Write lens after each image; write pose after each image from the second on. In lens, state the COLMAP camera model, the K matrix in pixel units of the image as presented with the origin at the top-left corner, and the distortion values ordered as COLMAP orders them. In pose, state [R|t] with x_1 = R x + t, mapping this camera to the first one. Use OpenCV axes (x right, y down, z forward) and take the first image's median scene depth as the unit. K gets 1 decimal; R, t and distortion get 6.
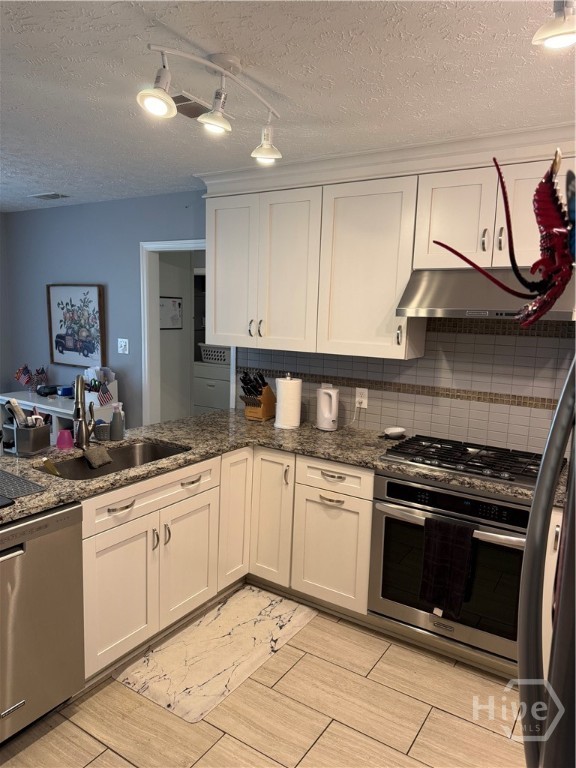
lens RADIAL K [[542.0, 0, 285.8], [0, 542.0, 386.3], [0, 0, 1]] dist [0.184450, -0.364751]
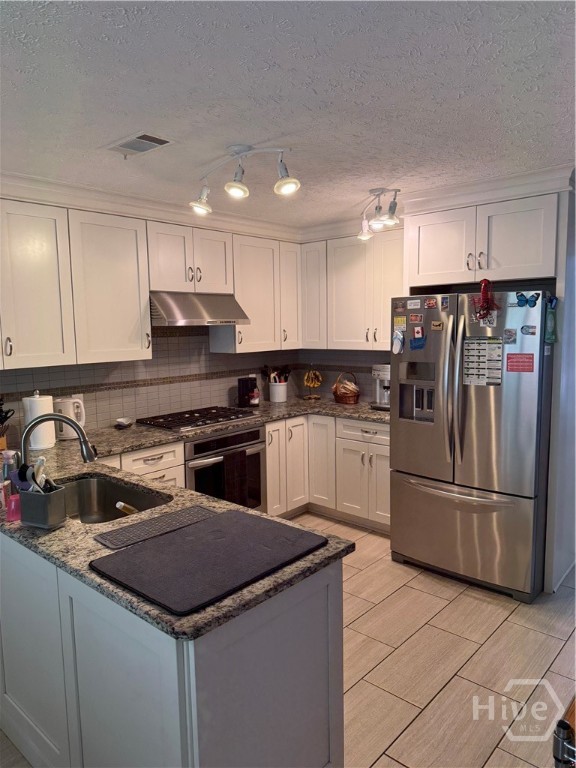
lens RADIAL K [[542.0, 0, 285.8], [0, 542.0, 386.3], [0, 0, 1]] dist [0.184450, -0.364751]
pose [[0.151639, -0.149944, 0.976997, -1.041527], [0.156439, 0.979609, 0.126064, -0.102223], [-0.975978, 0.133724, 0.172004, 0.483100]]
